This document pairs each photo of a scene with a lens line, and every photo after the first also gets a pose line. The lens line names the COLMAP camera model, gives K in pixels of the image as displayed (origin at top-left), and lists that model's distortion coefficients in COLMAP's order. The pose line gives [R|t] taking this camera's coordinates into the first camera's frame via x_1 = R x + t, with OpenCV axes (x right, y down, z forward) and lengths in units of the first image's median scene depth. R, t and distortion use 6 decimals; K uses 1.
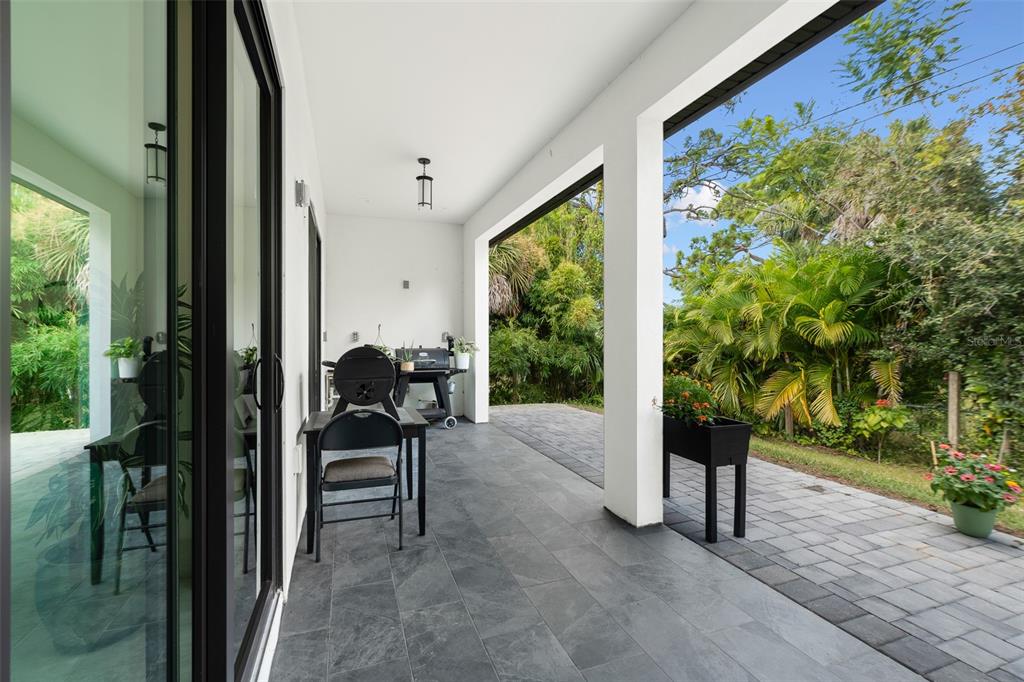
lens RADIAL K [[446.2, 0, 509.7], [0, 446.2, 345.8], [0, 0, 1]] dist [-0.001414, -0.000125]
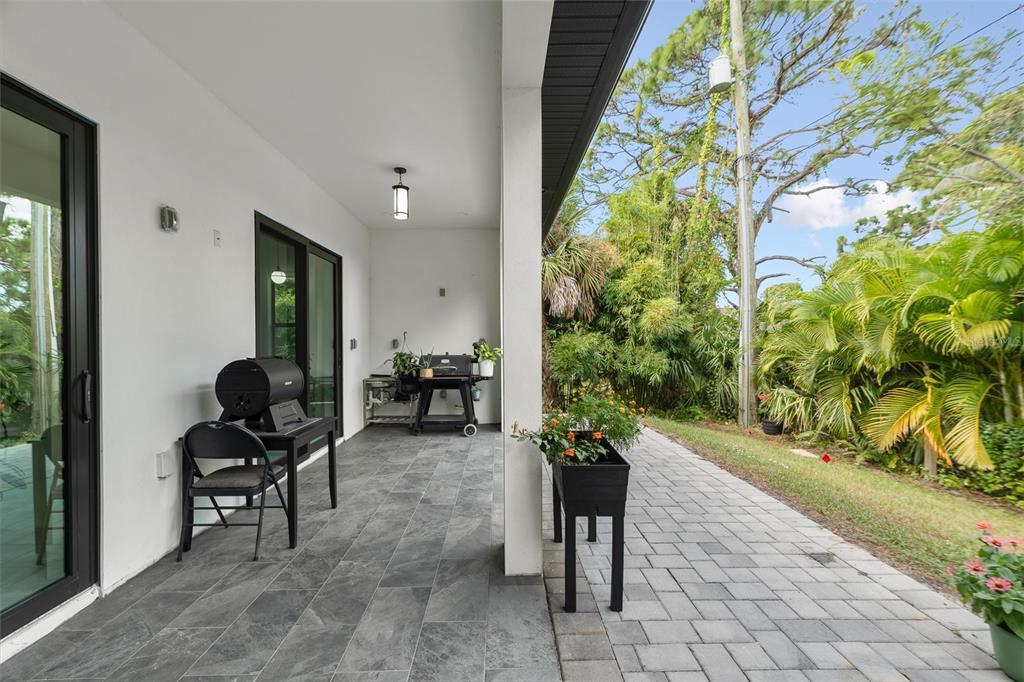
lens RADIAL K [[441.6, 0, 512.1], [0, 441.6, 347.1], [0, 0, 1]] dist [-0.000909, 0.000749]
pose [[0.948981, 0.001300, -0.315330, 0.256367], [-0.001632, 0.999998, -0.000790, -0.011258], [0.315329, 0.001264, 0.948982, 0.095382]]
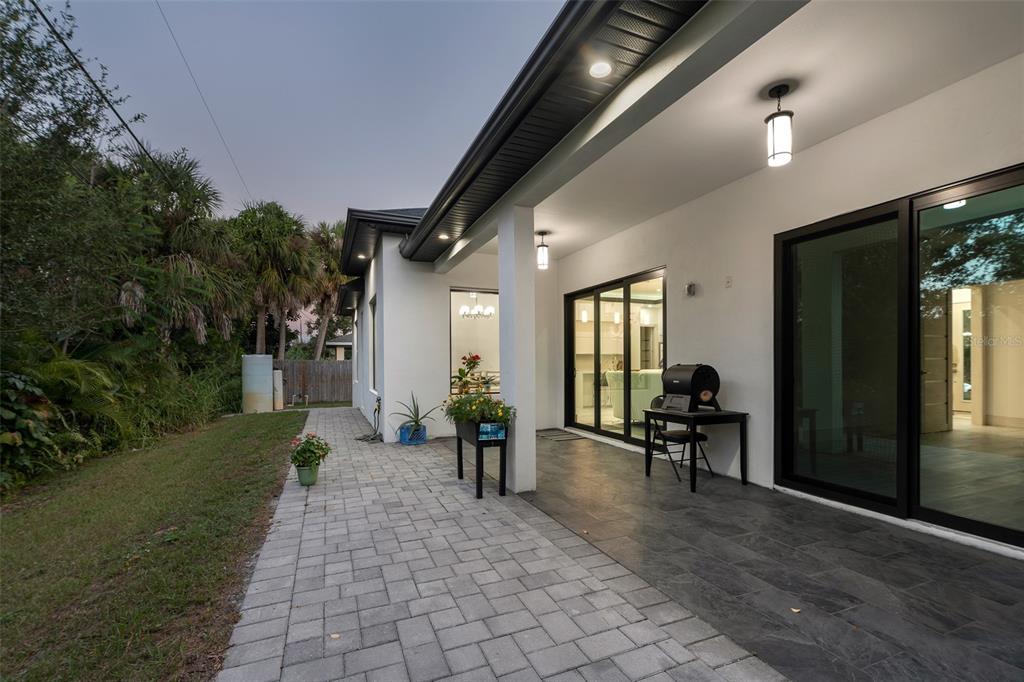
lens RADIAL K [[446.2, 0, 509.7], [0, 446.2, 345.8], [0, 0, 1]] dist [-0.001414, -0.000125]
pose [[-0.999091, -0.000793, -0.042616, 0.176938], [0.000355, 0.999637, -0.026927, -0.012330], [0.042622, -0.026917, -0.998729, 1.189713]]
